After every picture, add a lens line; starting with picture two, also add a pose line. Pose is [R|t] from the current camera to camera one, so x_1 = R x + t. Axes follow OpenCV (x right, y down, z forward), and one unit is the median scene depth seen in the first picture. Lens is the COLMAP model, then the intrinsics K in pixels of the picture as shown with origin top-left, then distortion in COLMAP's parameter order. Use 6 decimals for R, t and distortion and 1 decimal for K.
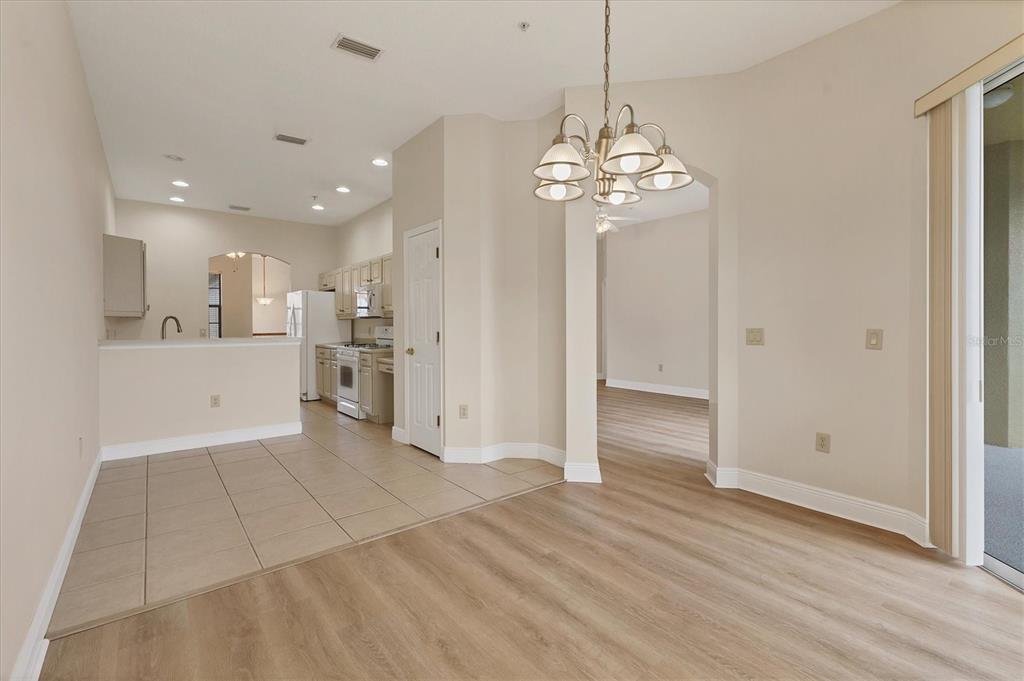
lens RADIAL K [[463.1, 0, 512.9], [0, 463.1, 322.9], [0, 0, 1]] dist [0.002198, 0.000328]
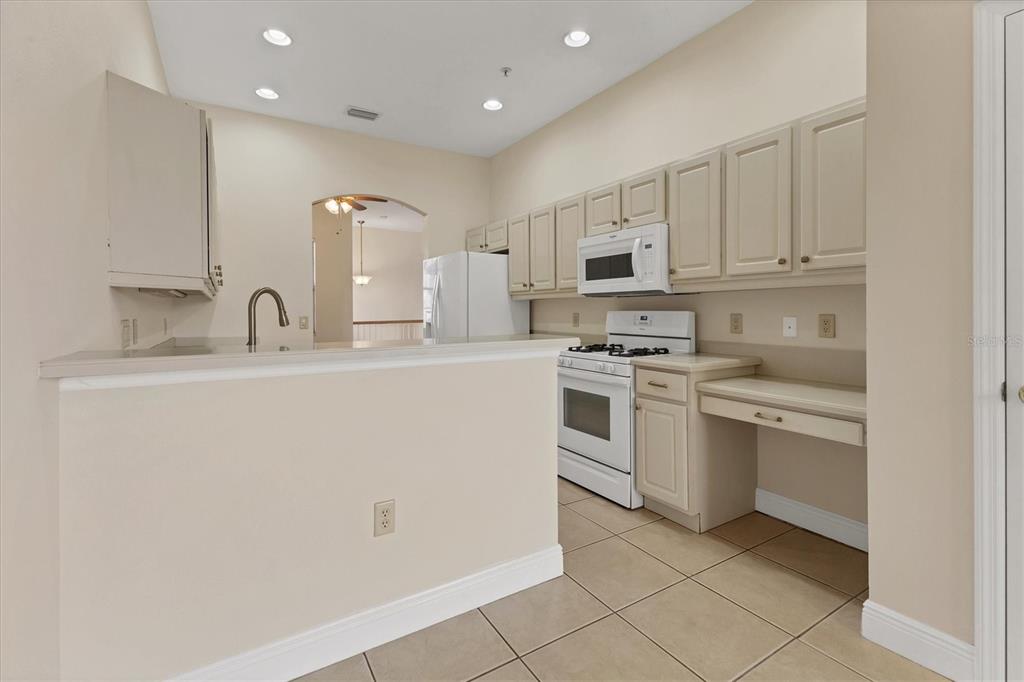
lens RADIAL K [[467.2, 0, 511.5], [0, 467.2, 310.6], [0, 0, 1]] dist [0.001095, 0.000065]
pose [[0.992642, -0.002179, -0.121067, -0.384639], [0.002730, 0.999987, 0.004391, 0.004014], [0.121056, -0.004689, 0.992635, 0.501156]]
